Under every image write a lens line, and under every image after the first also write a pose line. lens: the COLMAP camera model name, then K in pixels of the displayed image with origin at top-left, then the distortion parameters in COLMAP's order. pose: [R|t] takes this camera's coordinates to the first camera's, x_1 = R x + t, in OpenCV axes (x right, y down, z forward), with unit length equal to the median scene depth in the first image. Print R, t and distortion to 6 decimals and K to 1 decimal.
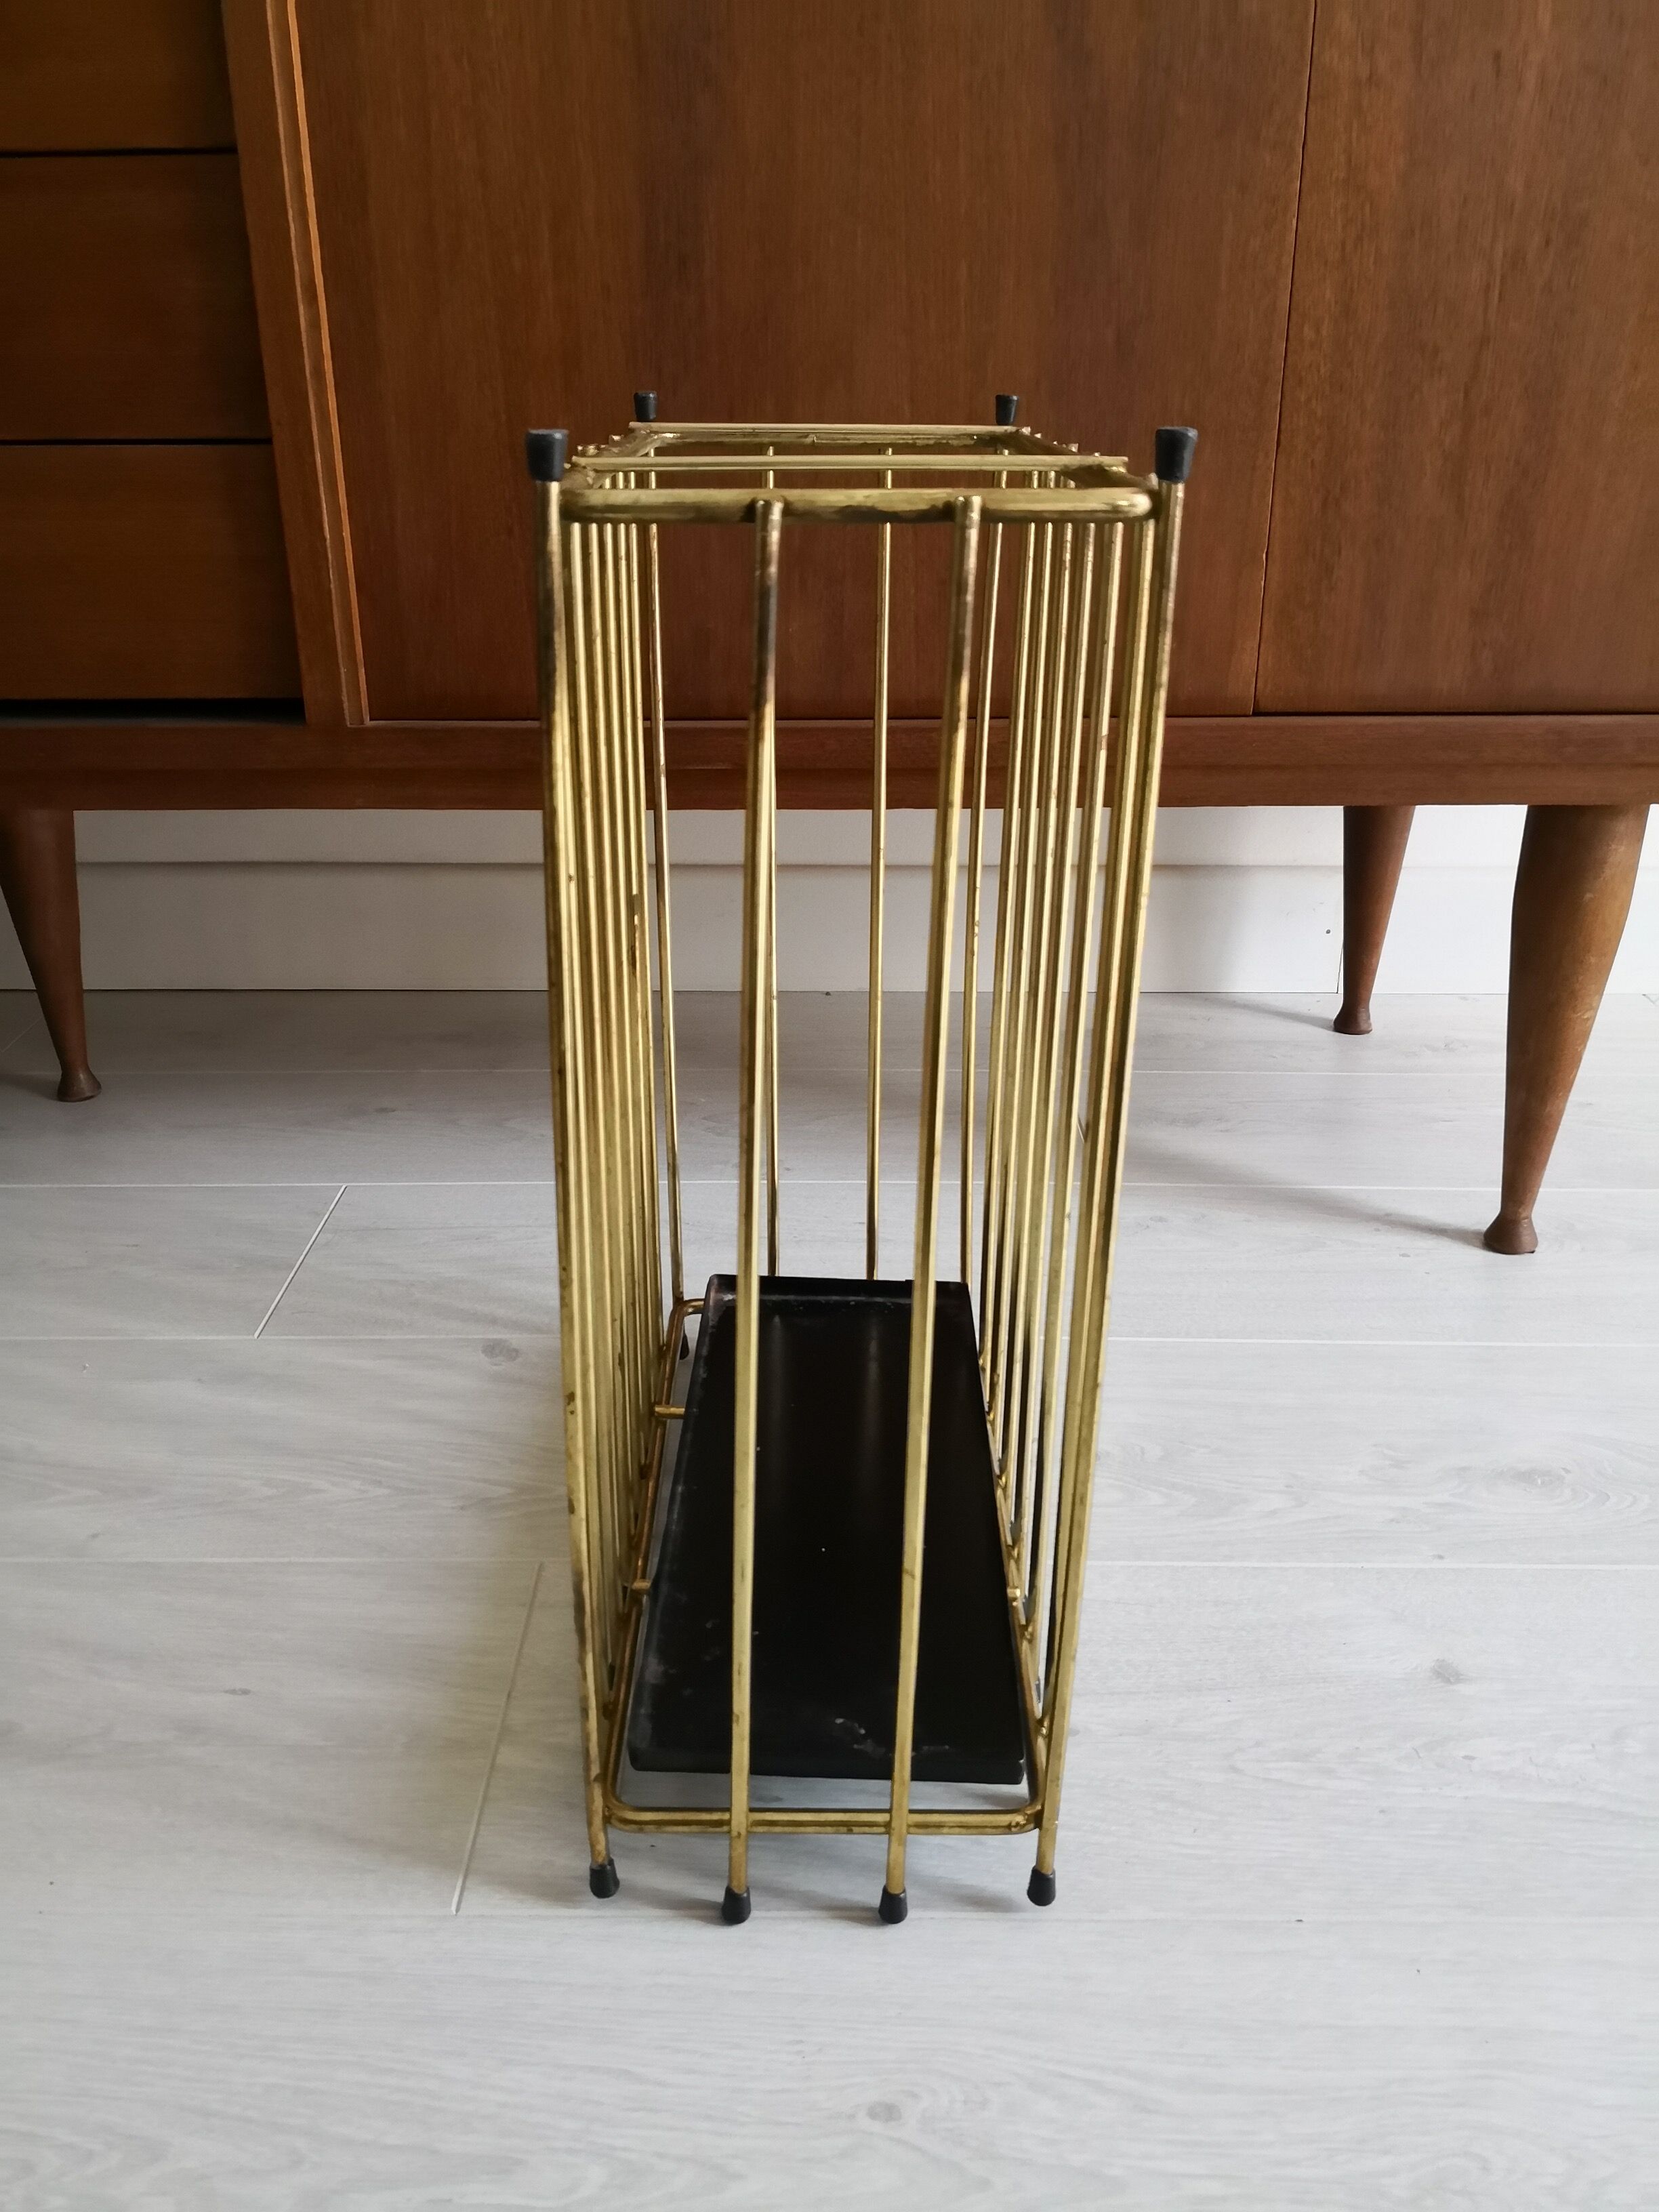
lens RADIAL K [[1838.3, 0, 794.0], [0, 1838.3, 1165.5], [0, 0, 1]] dist [-0.008552, -0.007927]
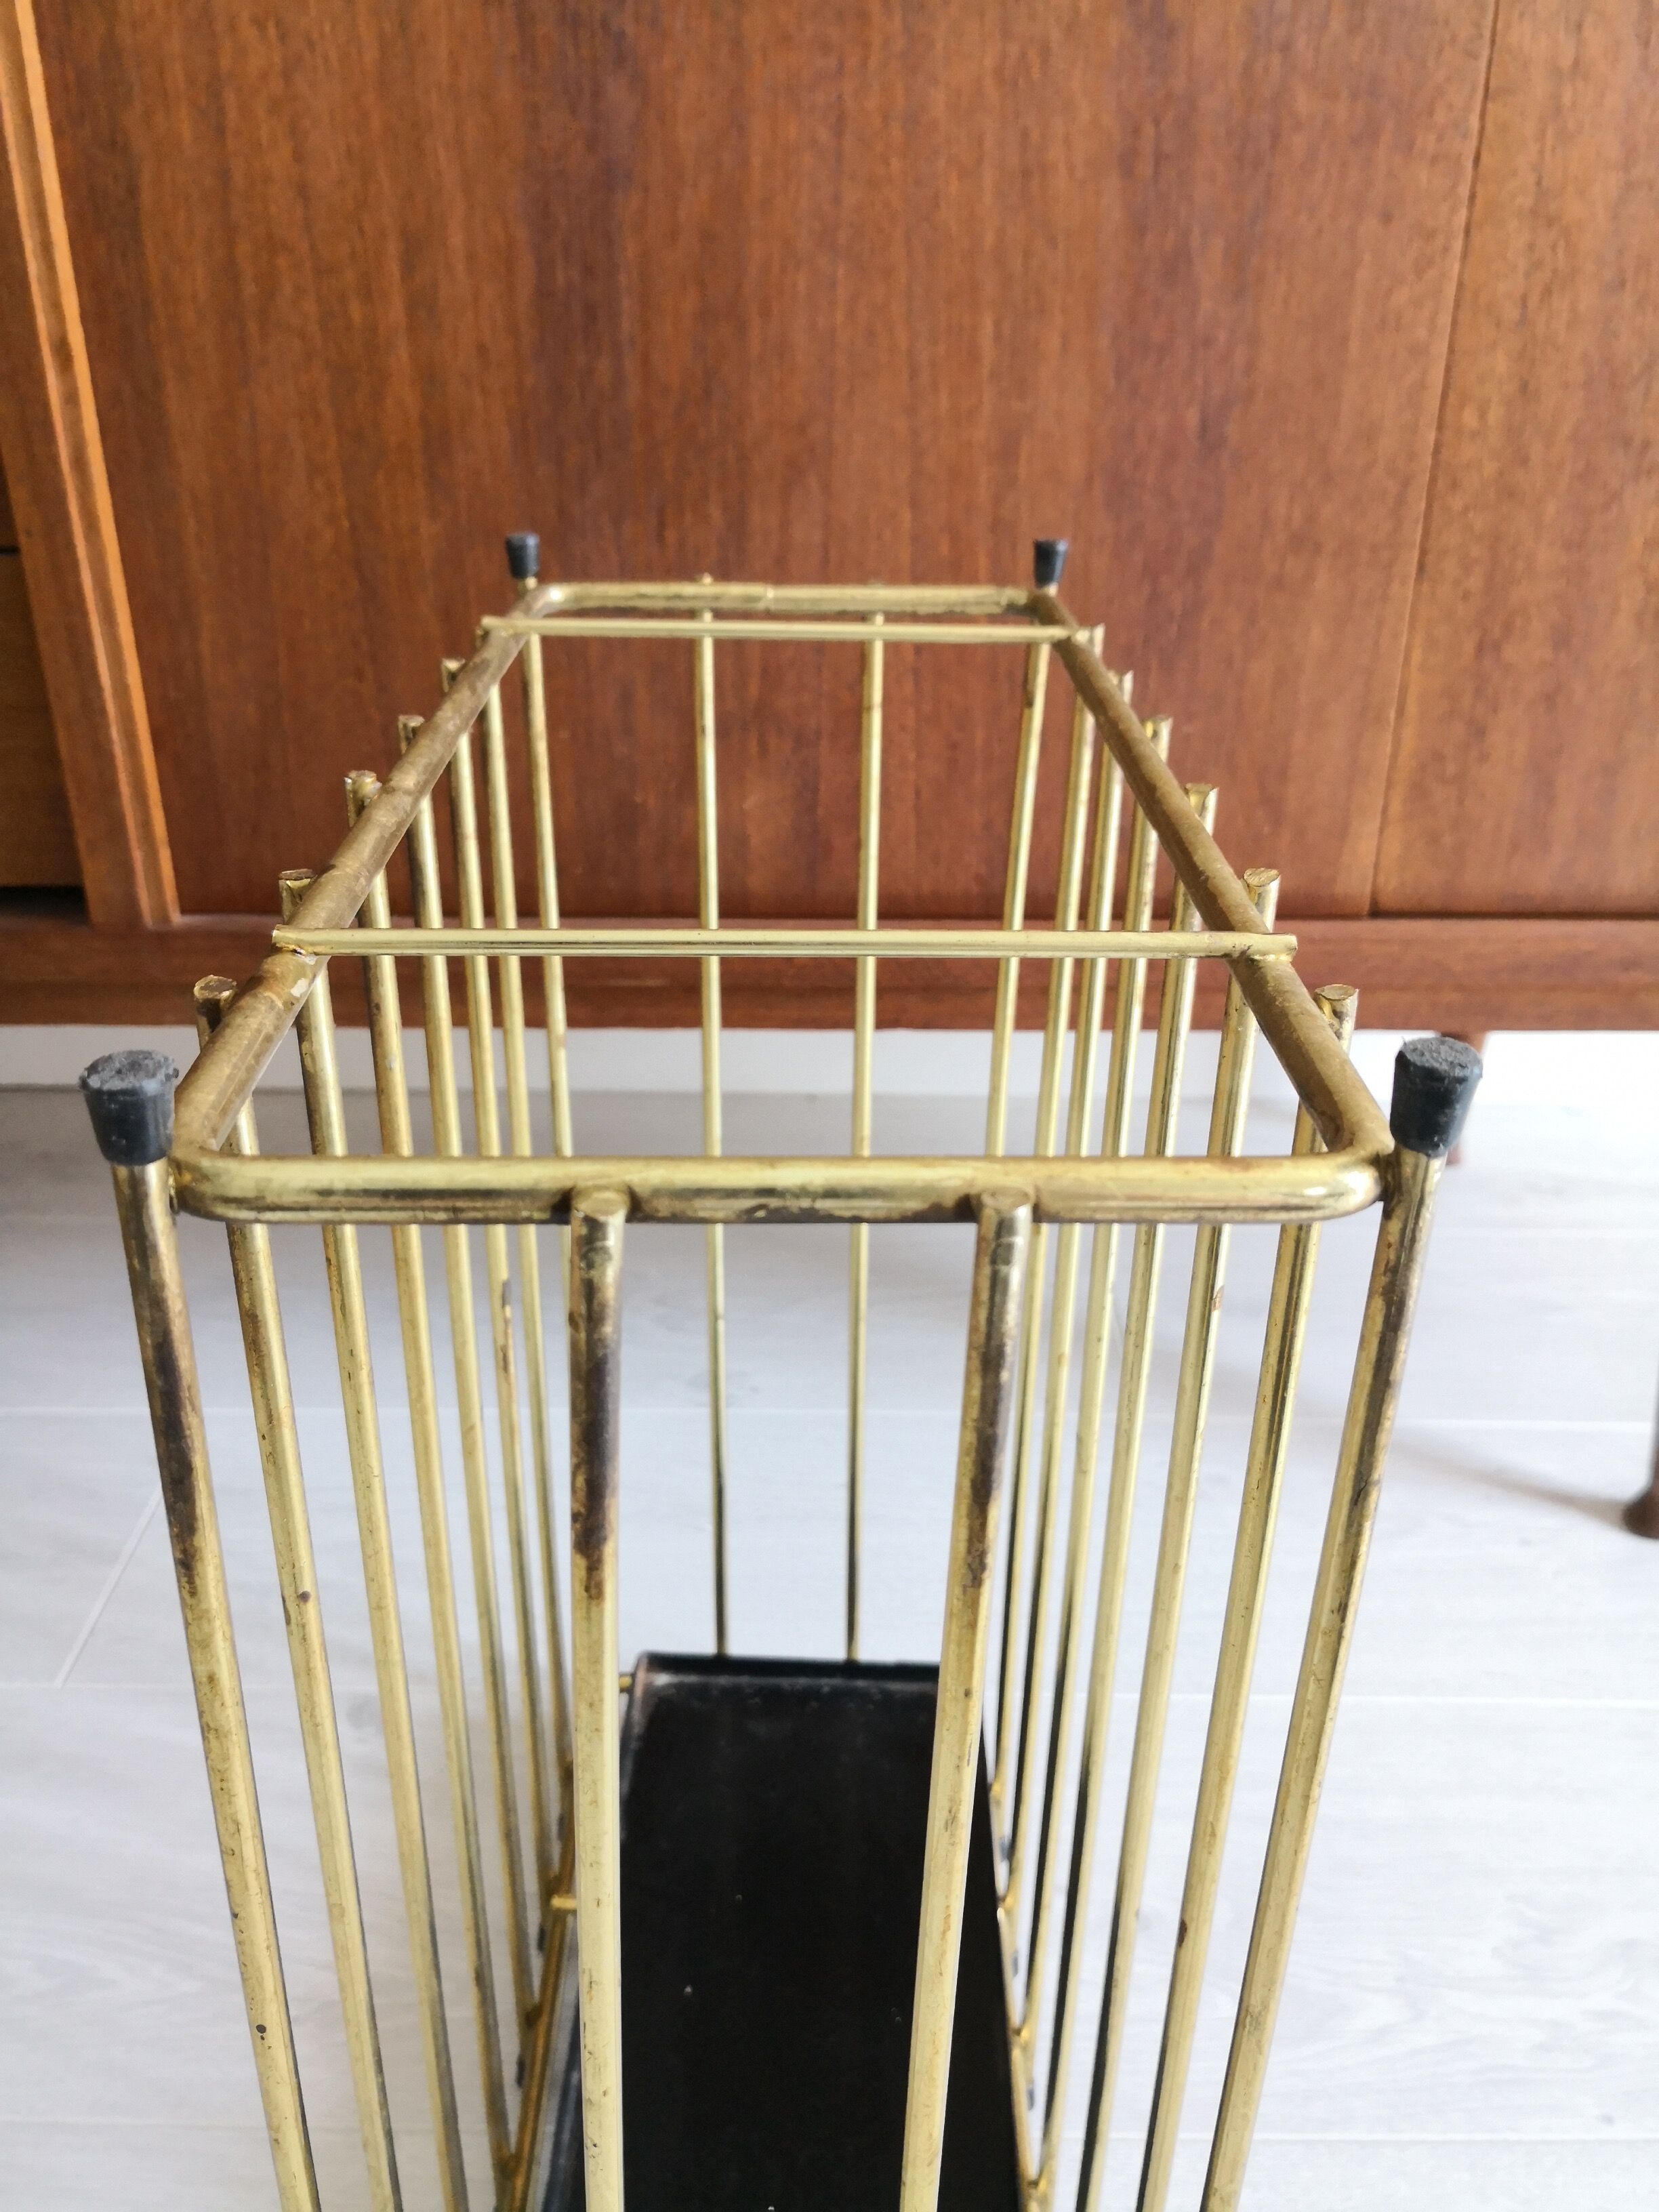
lens RADIAL K [[1838.3, 0, 815.1], [0, 1838.3, 1090.4], [0, 0, 1]] dist [-0.008552, -0.007927]
pose [[0.999954, 0.006261, 0.007245, 0.022391], [-0.006629, 0.998630, 0.051901, -0.230535], [-0.006910, -0.051946, 0.998626, 0.277125]]
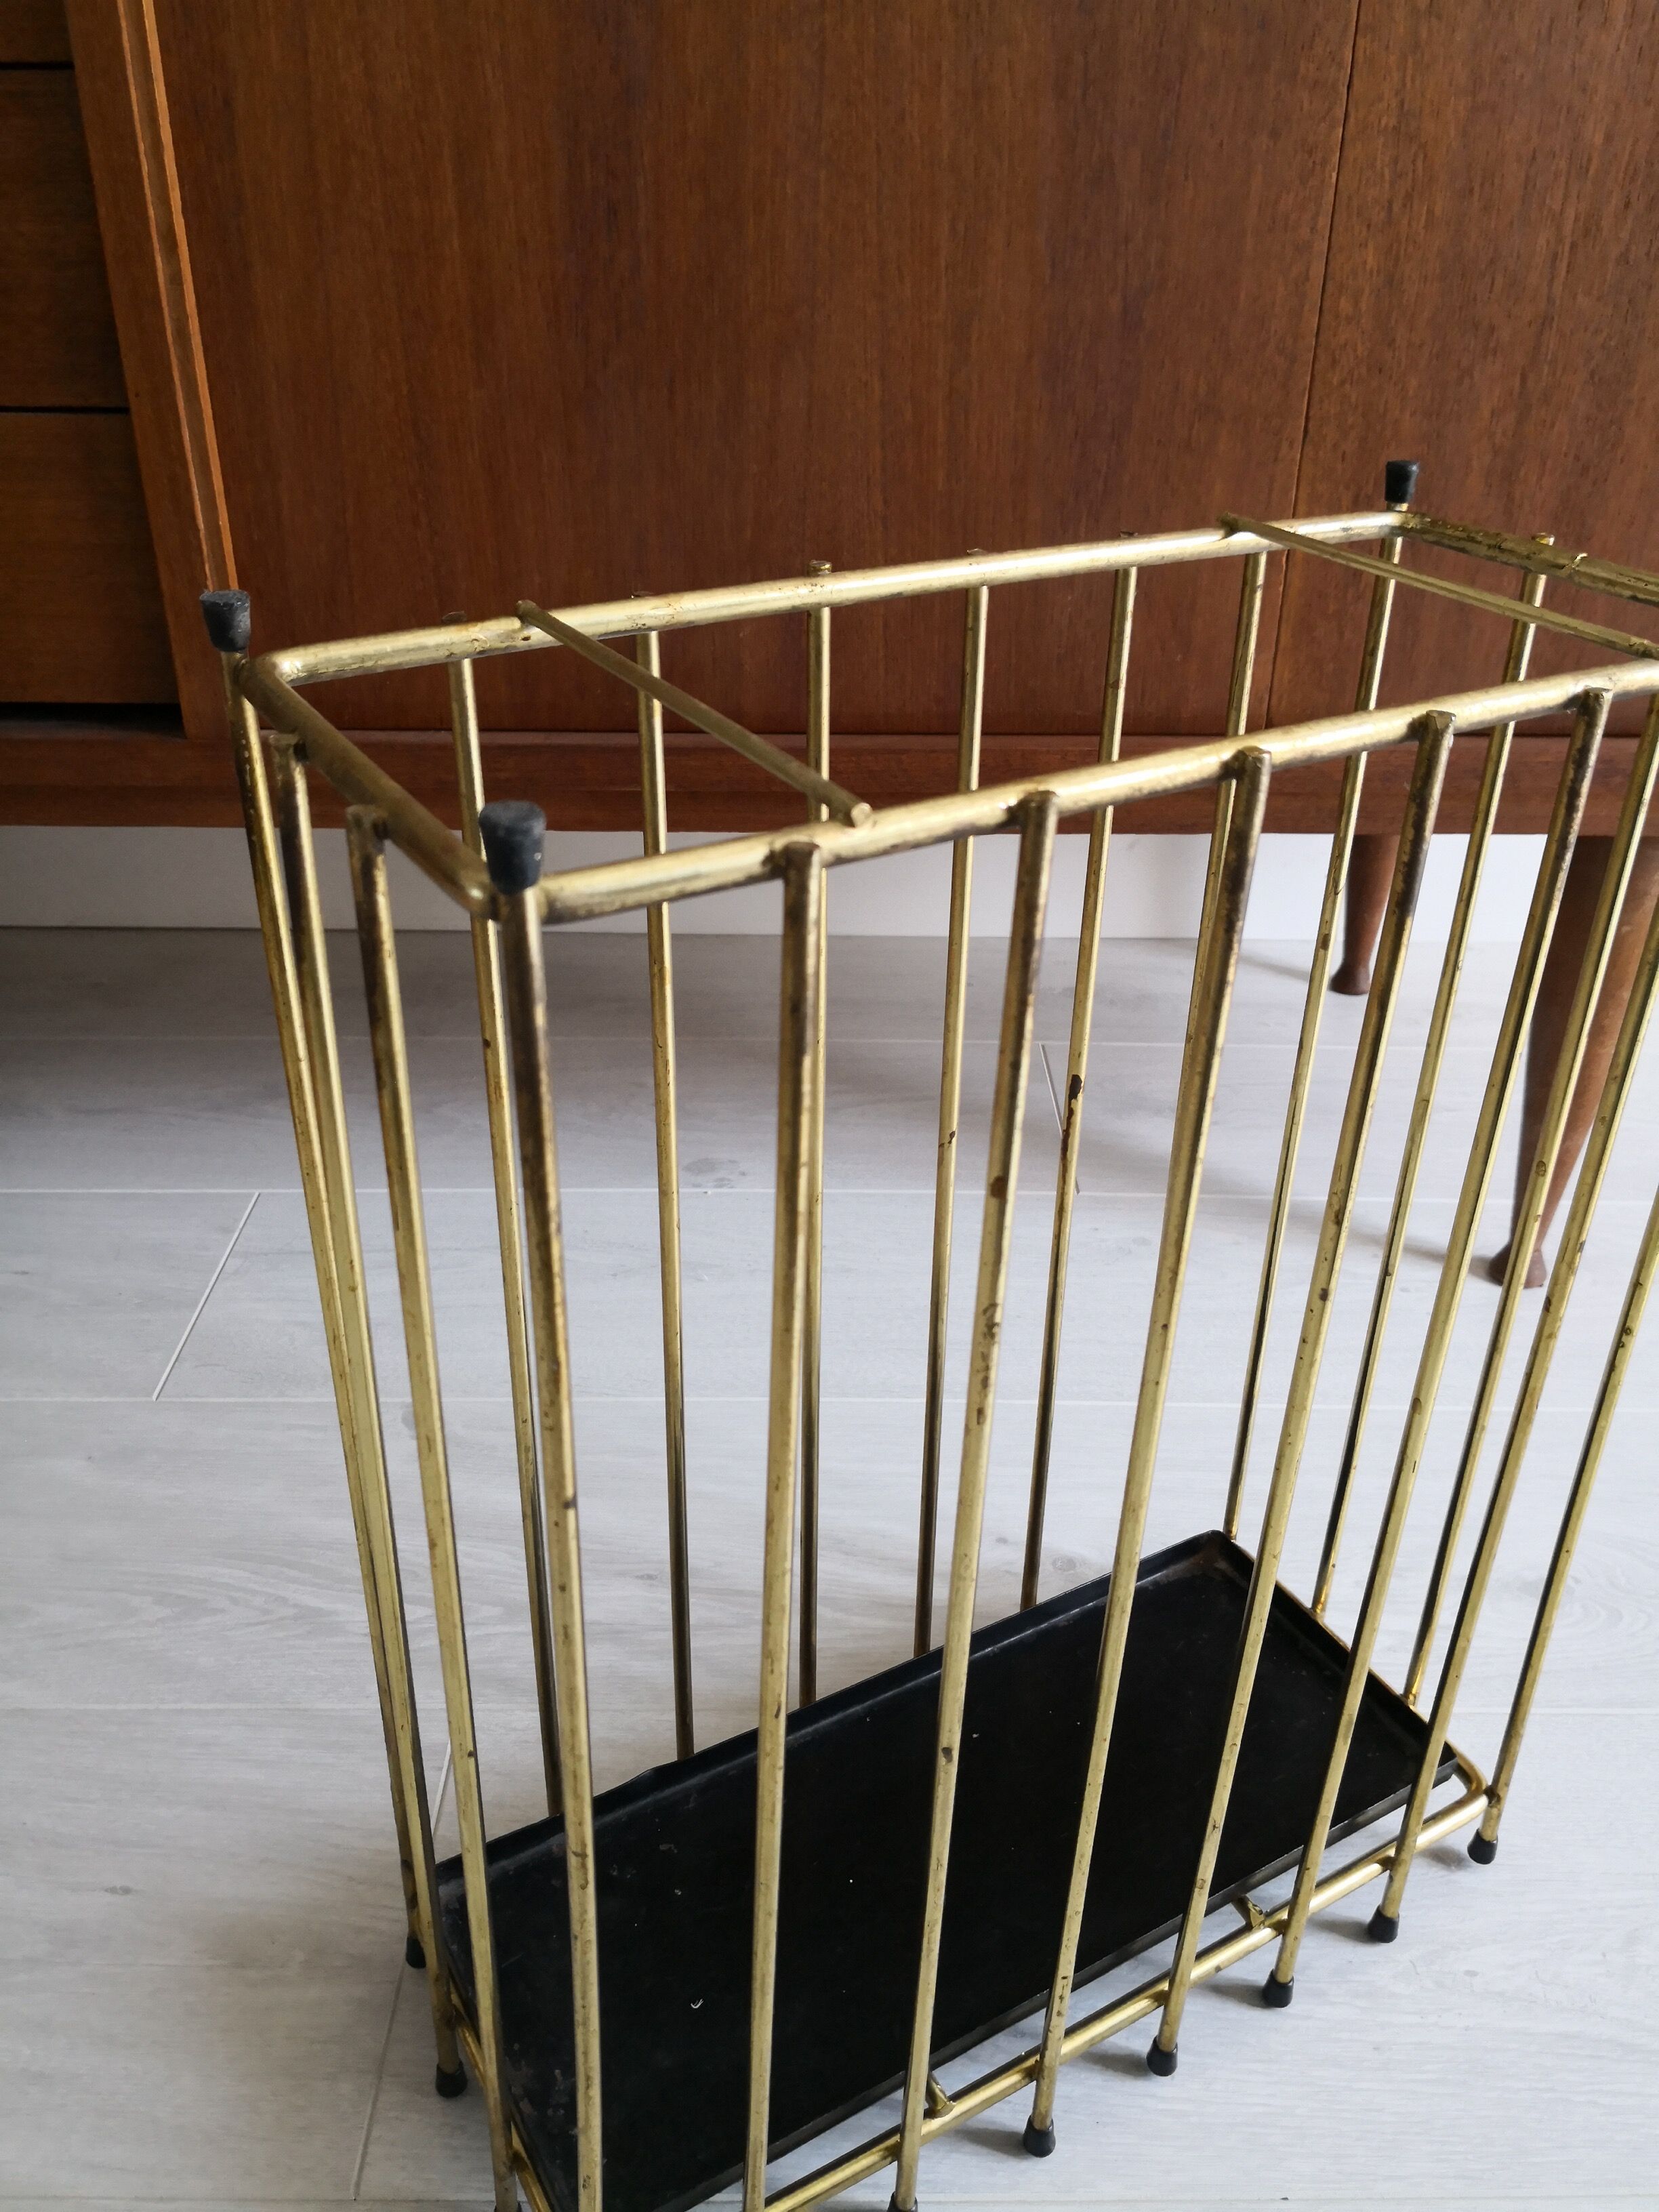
lens RADIAL K [[1838.3, 0, 818.2], [0, 1838.3, 1105.0], [0, 0, 1]] dist [-0.008552, -0.007927]
pose [[0.999608, 0.004538, 0.027644, 0.012178], [-0.007210, 0.995228, 0.097315, -0.165284], [-0.027071, -0.097476, 0.994870, 0.117366]]
